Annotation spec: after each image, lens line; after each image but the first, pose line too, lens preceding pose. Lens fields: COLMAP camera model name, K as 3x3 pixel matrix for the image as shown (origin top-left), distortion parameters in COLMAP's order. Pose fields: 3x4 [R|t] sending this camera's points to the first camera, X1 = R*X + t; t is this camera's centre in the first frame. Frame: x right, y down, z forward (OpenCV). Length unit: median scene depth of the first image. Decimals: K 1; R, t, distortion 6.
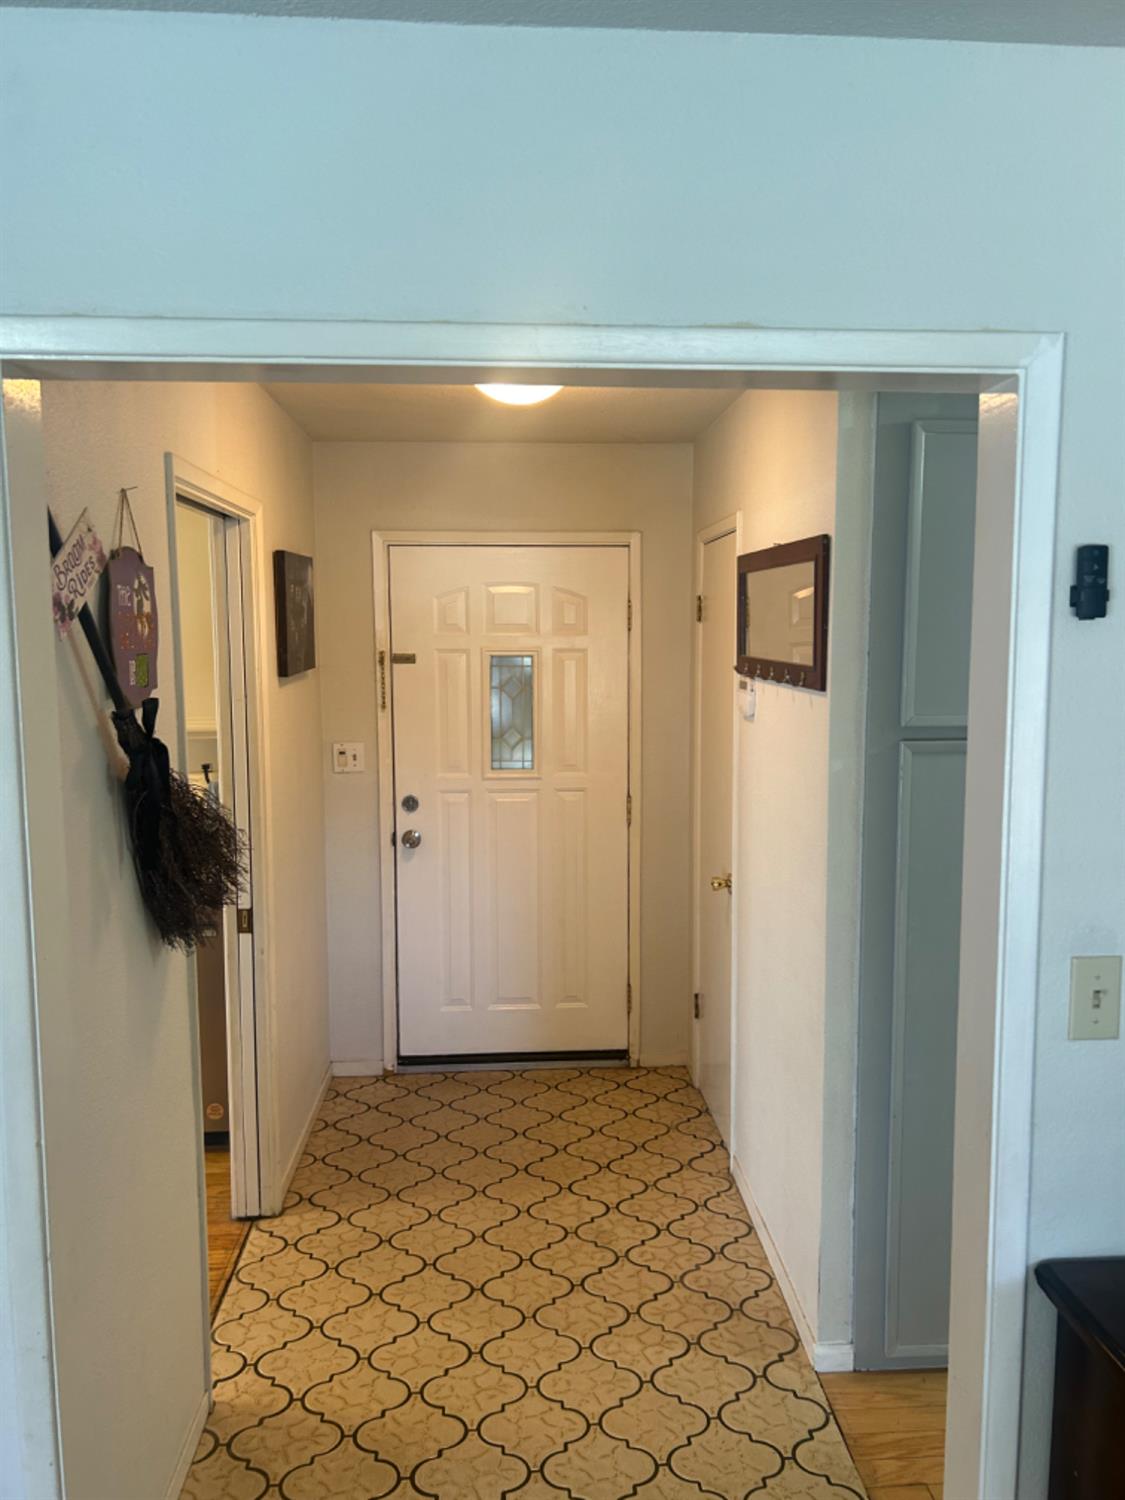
lens RADIAL K [[1136.0, 0, 562.5], [0, 1136.0, 750.0], [0, 0, 1]] dist [0.003782, 0.009960]
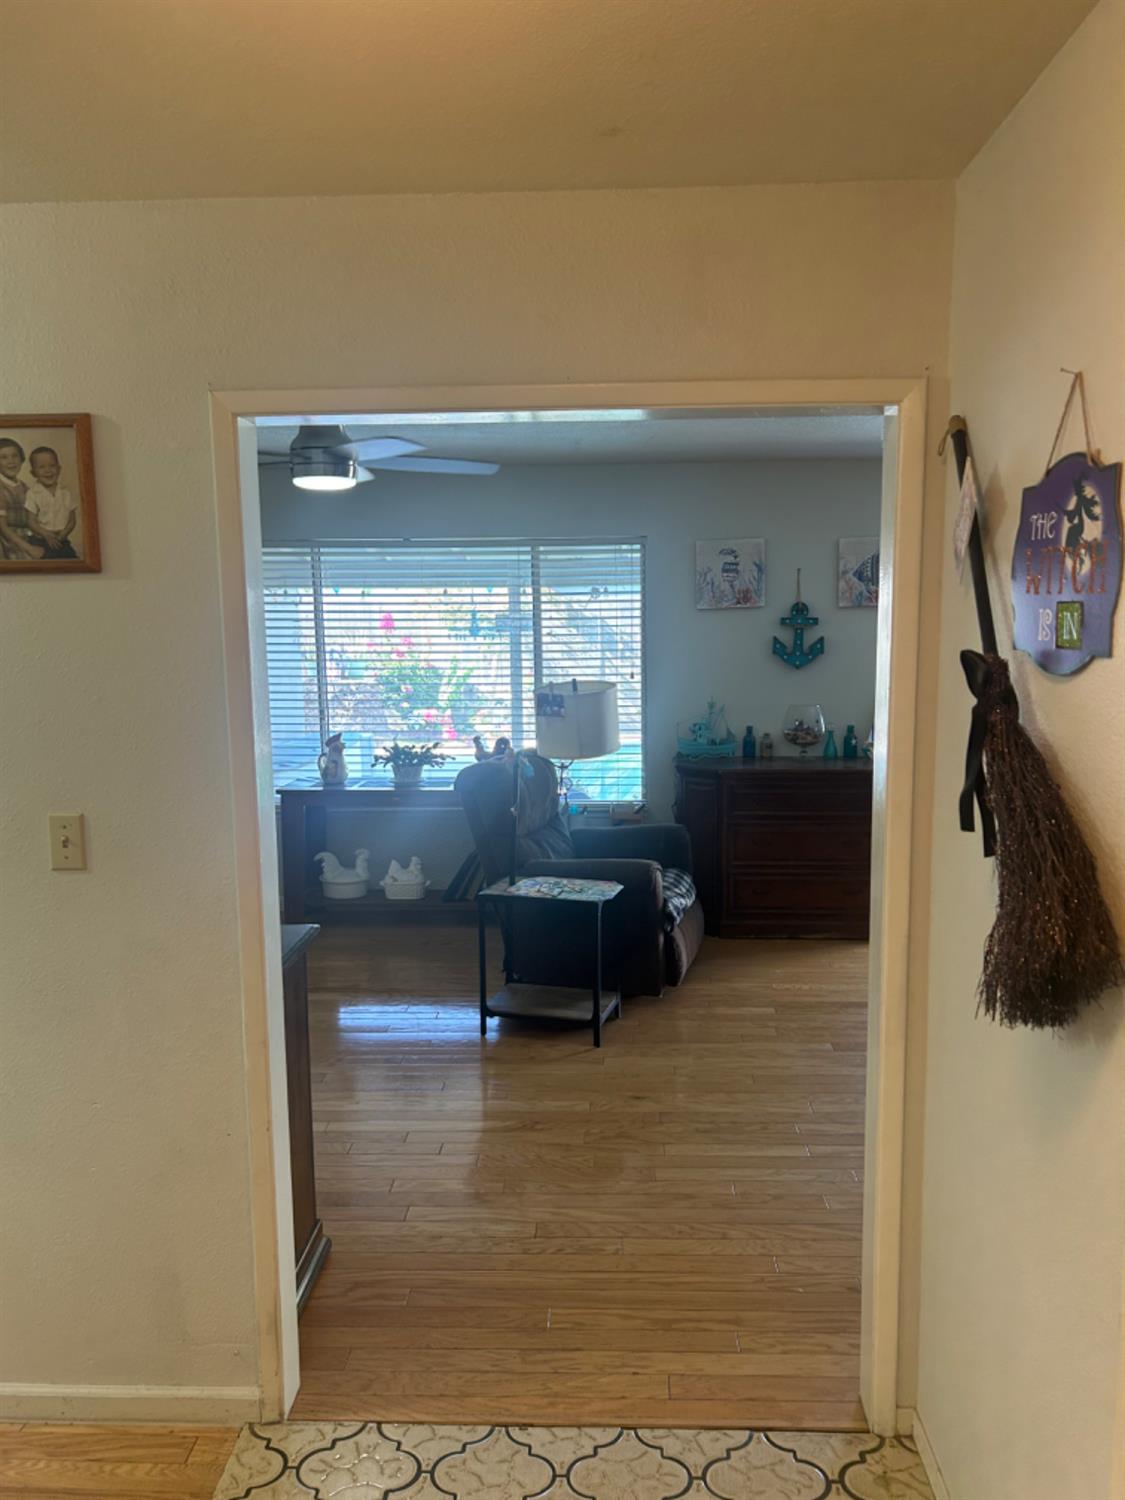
lens RADIAL K [[1132.8, 0, 572.1], [0, 1132.8, 756.4], [0, 0, 1]] dist [0.126482, -0.189989]
pose [[-0.993664, -0.001087, 0.112389, -0.101876], [0.025554, 0.971580, 0.235329, -0.120060], [-0.109451, 0.236710, -0.965396, 1.251898]]
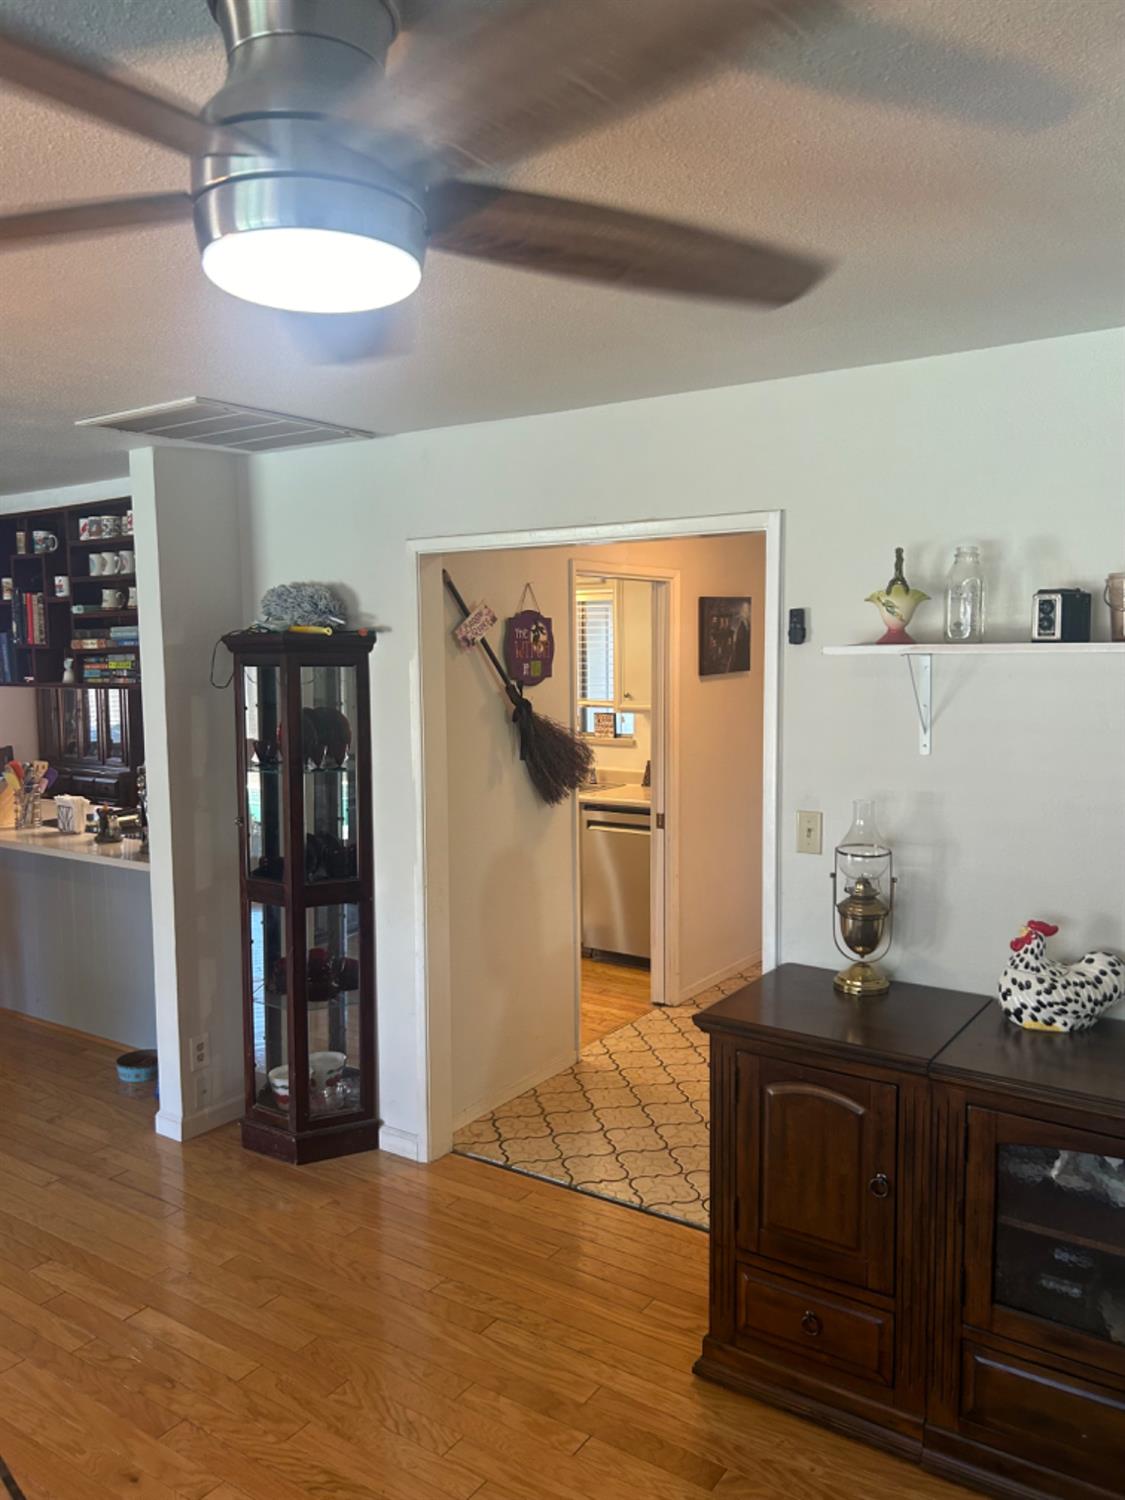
lens RADIAL K [[1132.8, 0, 572.1], [0, 1132.8, 756.4], [0, 0, 1]] dist [0.126482, -0.189989]
pose [[0.785578, 0.057716, -0.616065, 0.702578], [-0.058813, 0.998097, 0.018511, 0.035606], [0.615962, 0.021690, 0.787477, -0.432335]]
